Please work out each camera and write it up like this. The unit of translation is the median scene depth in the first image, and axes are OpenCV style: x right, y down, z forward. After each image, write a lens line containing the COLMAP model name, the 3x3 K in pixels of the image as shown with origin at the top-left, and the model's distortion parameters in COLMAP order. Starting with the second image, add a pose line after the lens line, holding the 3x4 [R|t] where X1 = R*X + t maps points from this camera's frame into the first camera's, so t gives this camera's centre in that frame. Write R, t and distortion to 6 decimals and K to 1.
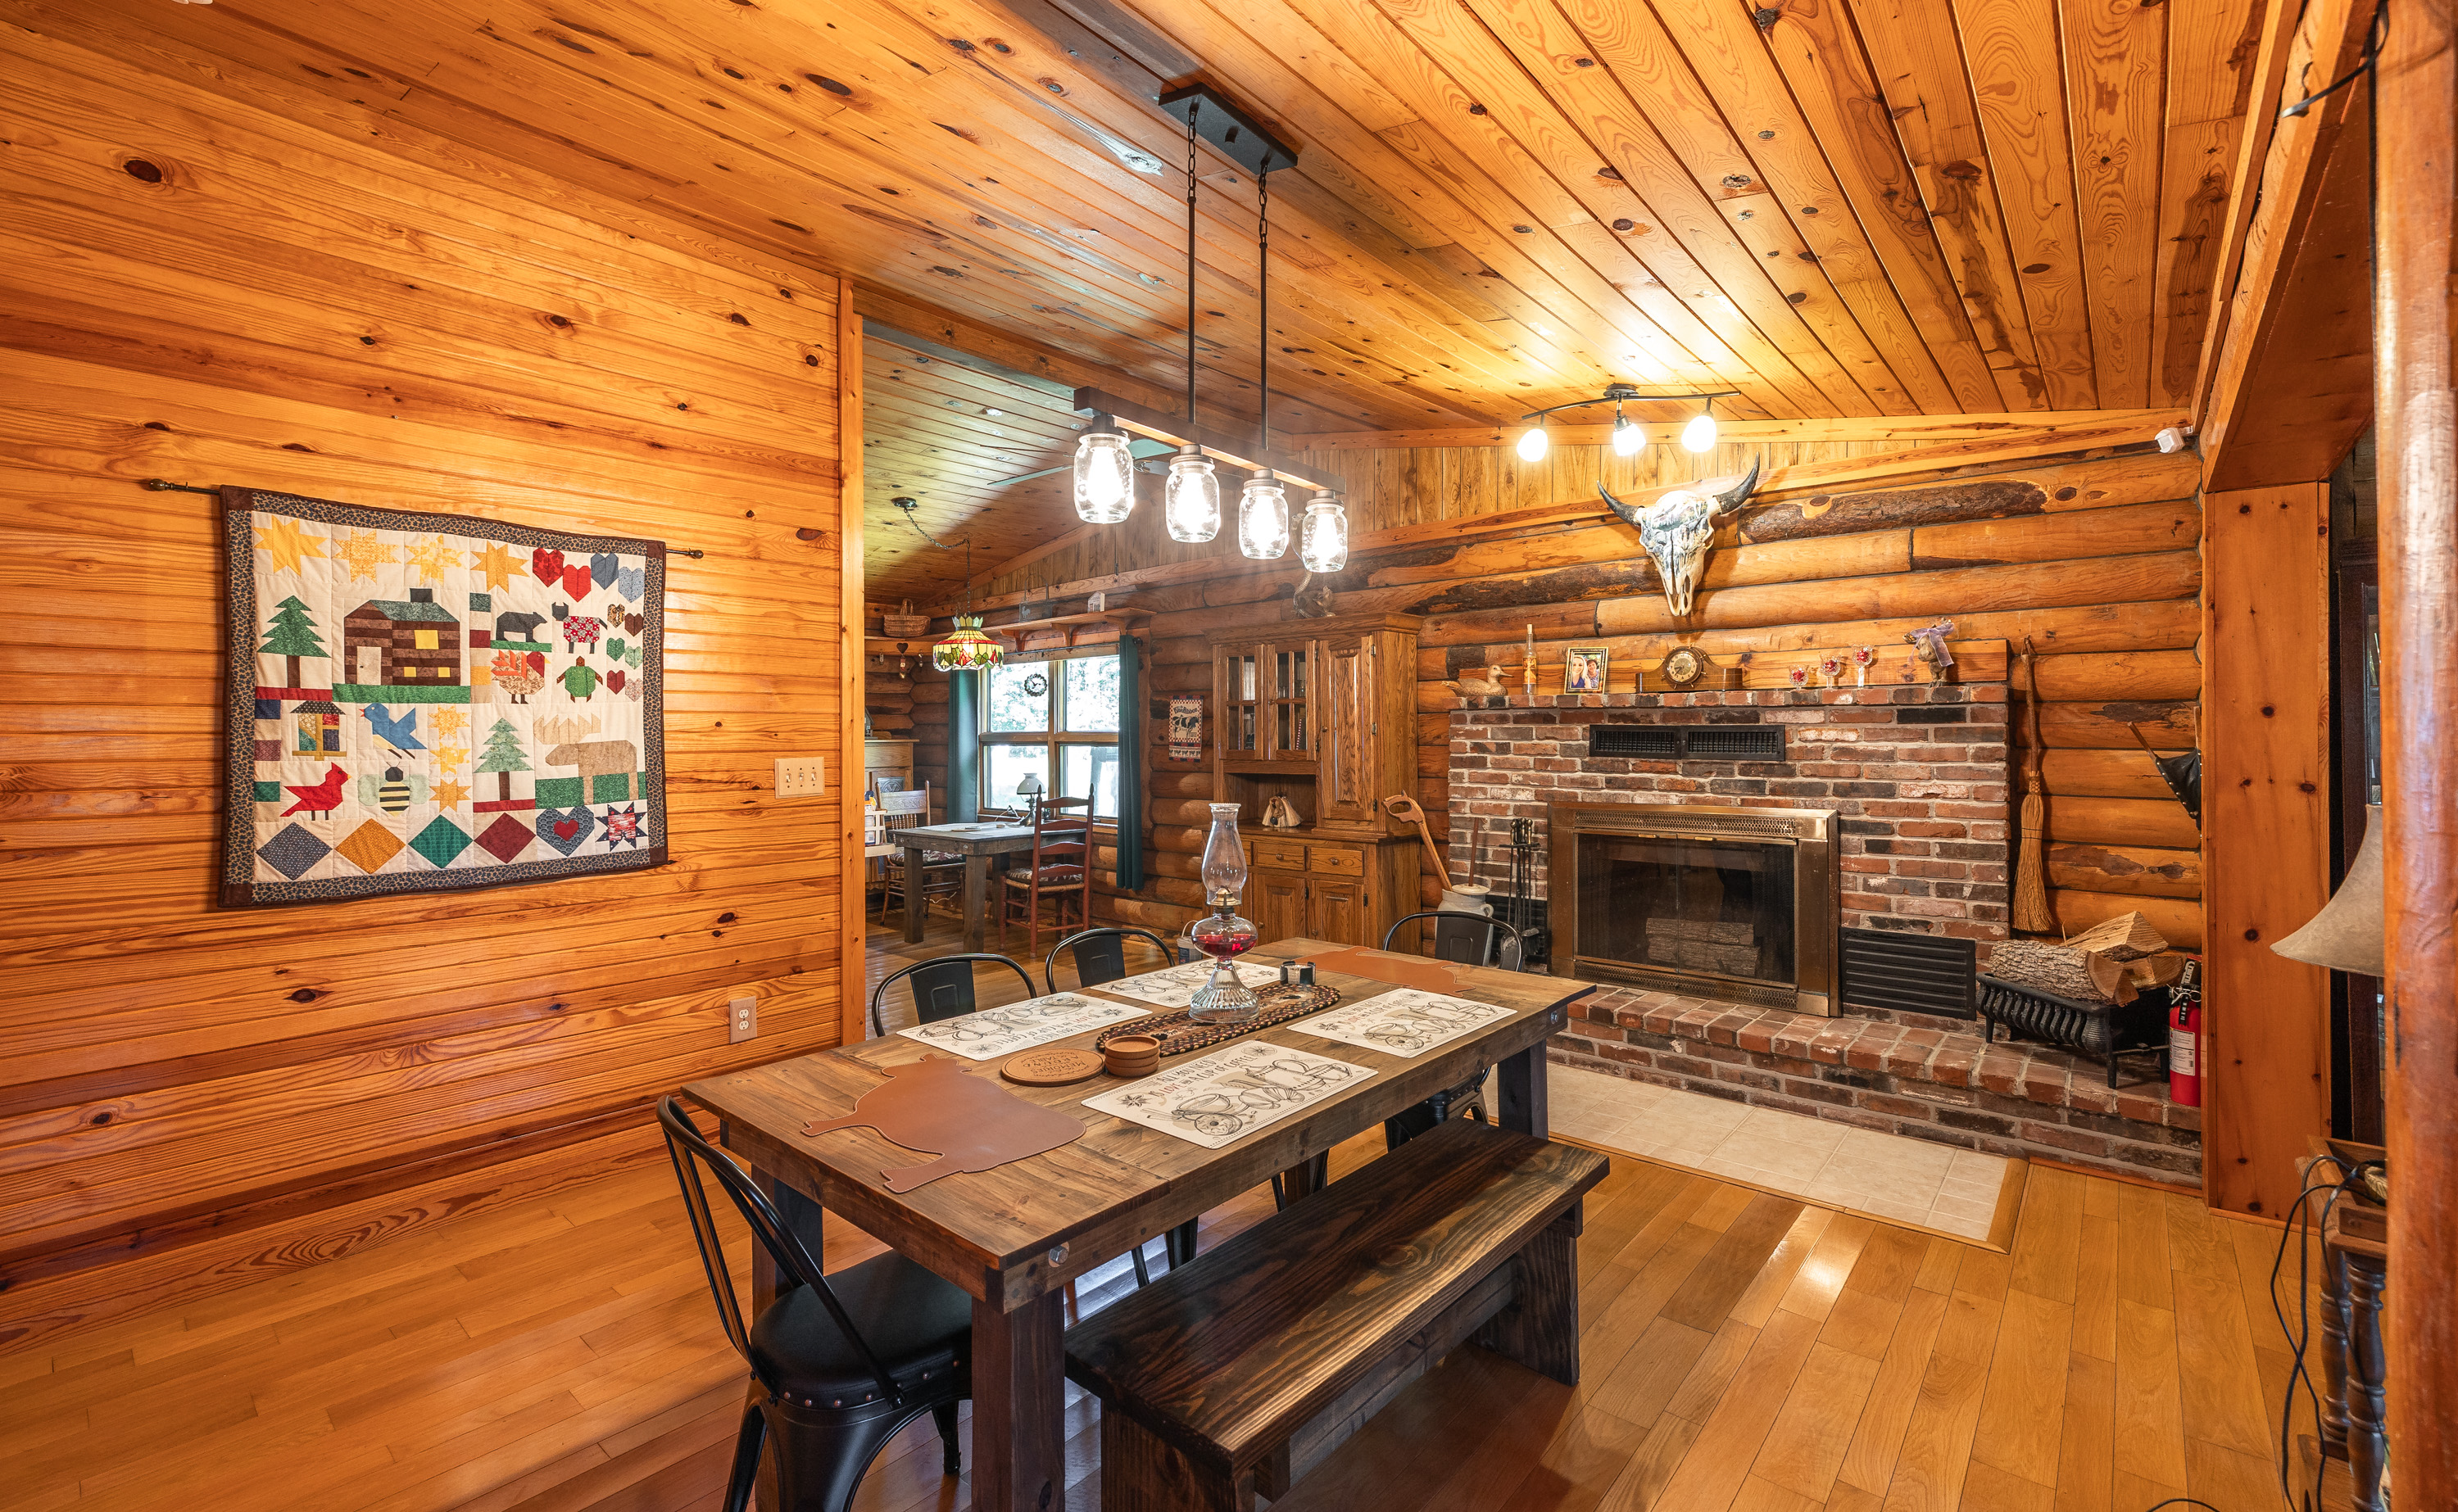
lens RADIAL K [[1044.9, 0, 1230.7], [0, 1044.9, 735.7], [0, 0, 1]] dist [0.002853, -0.000301]
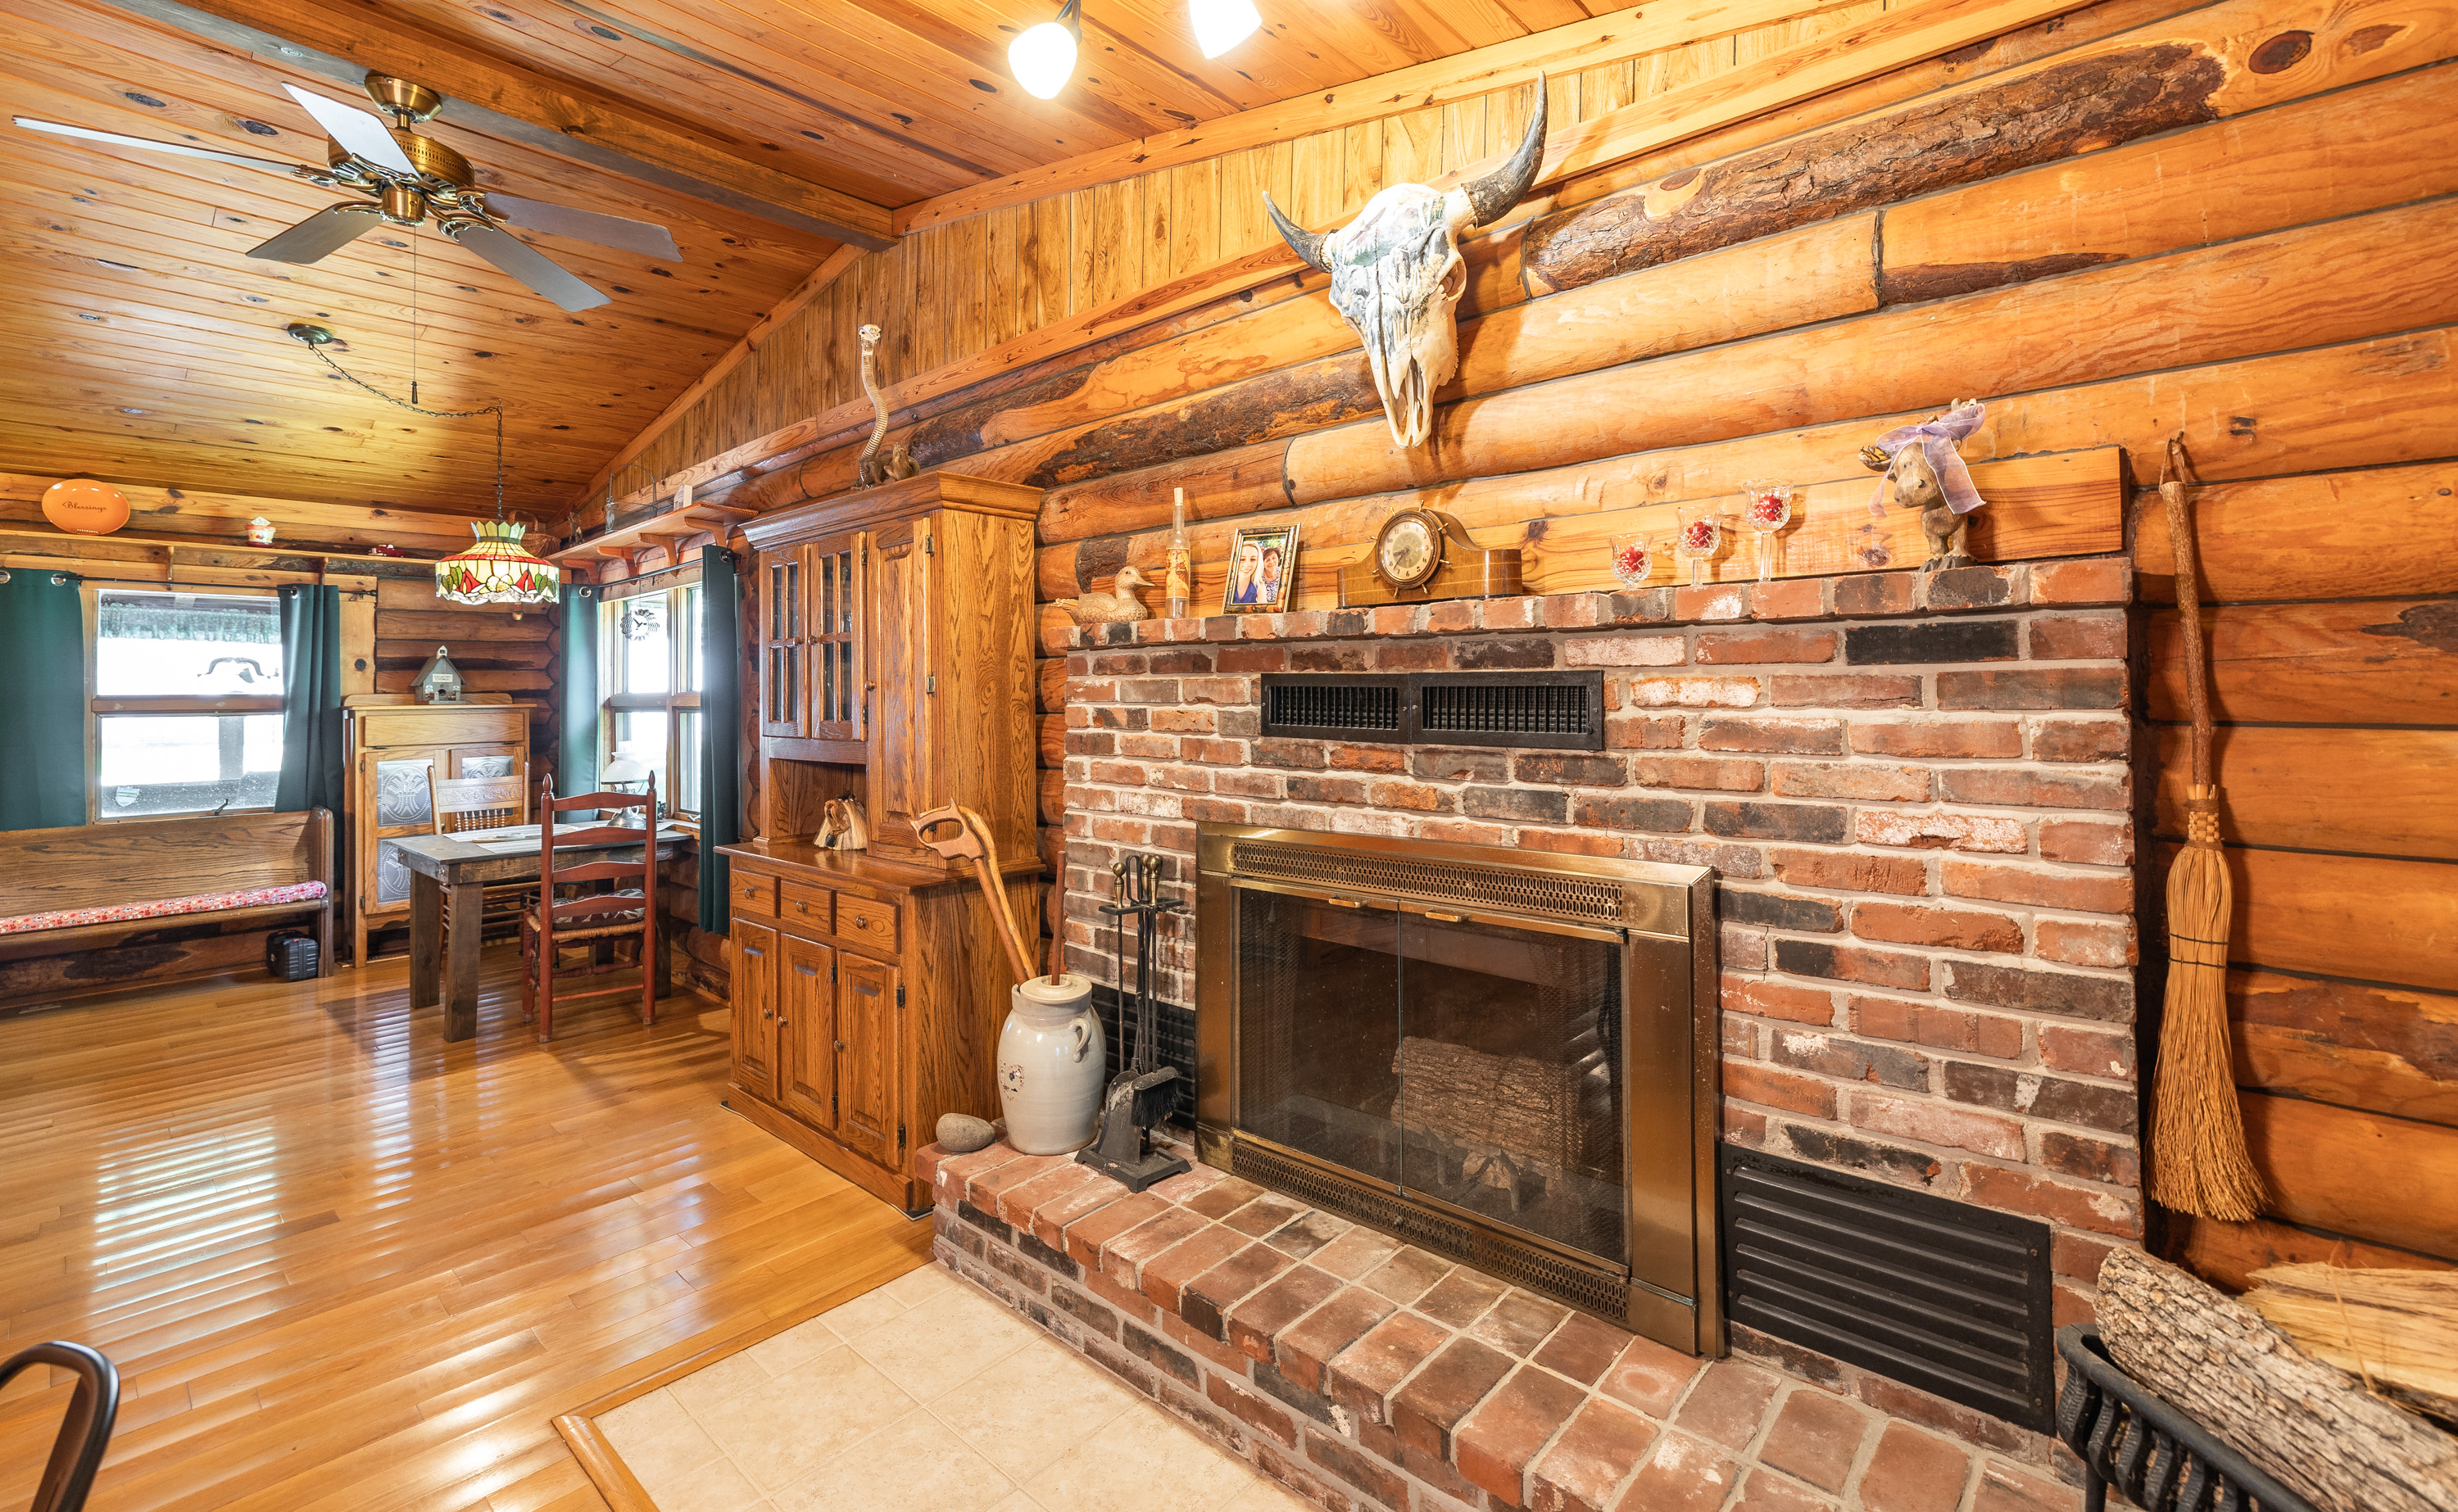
lens RADIAL K [[1044.9, 0, 1224.3], [0, 1044.9, 683.6], [0, 0, 1]] dist [0.002853, -0.000301]
pose [[0.999855, -0.004425, -0.016469, 0.363188], [0.004246, 0.999932, -0.010906, -0.000397], [0.016516, 0.010835, 0.999805, 0.531955]]
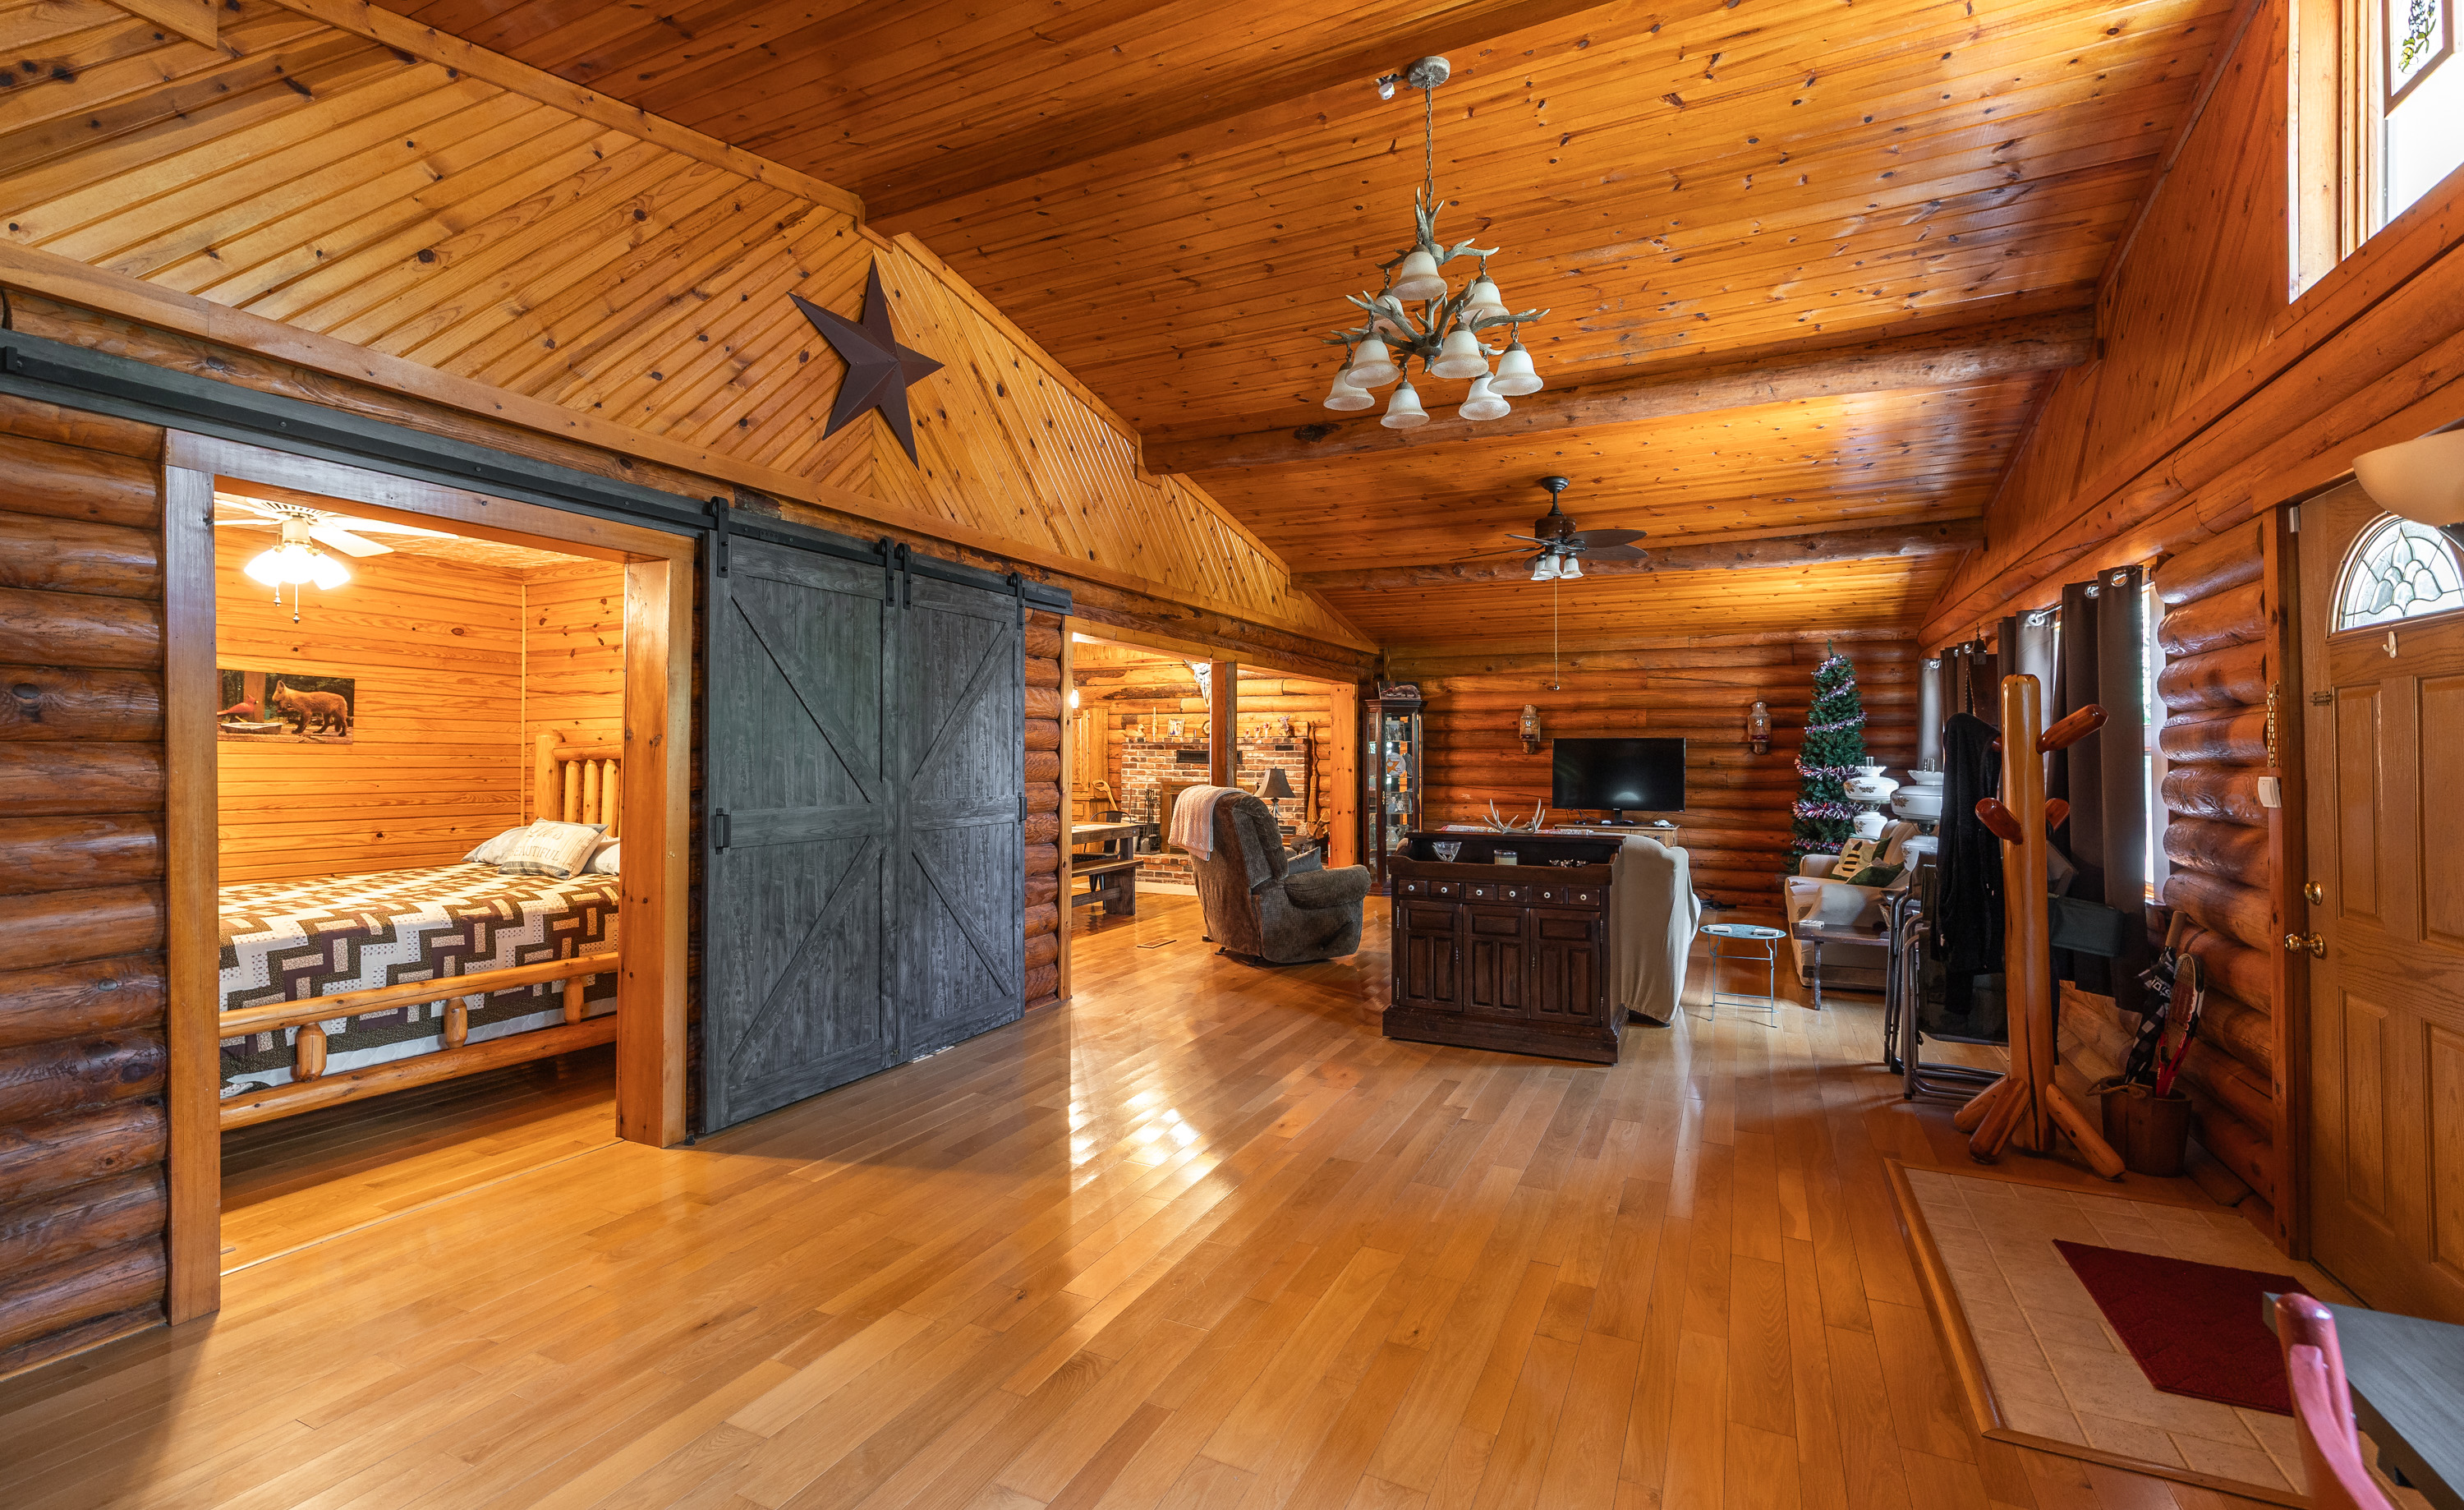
lens RADIAL K [[1047.8, 0, 1238.0], [0, 1047.8, 748.0], [0, 0, 1]] dist [0.002853, -0.000301]
pose [[0.963855, 0.005791, 0.266366, -0.185776], [-0.004433, 0.999974, -0.005698, -0.001980], [-0.266392, 0.004311, 0.963855, -1.524768]]
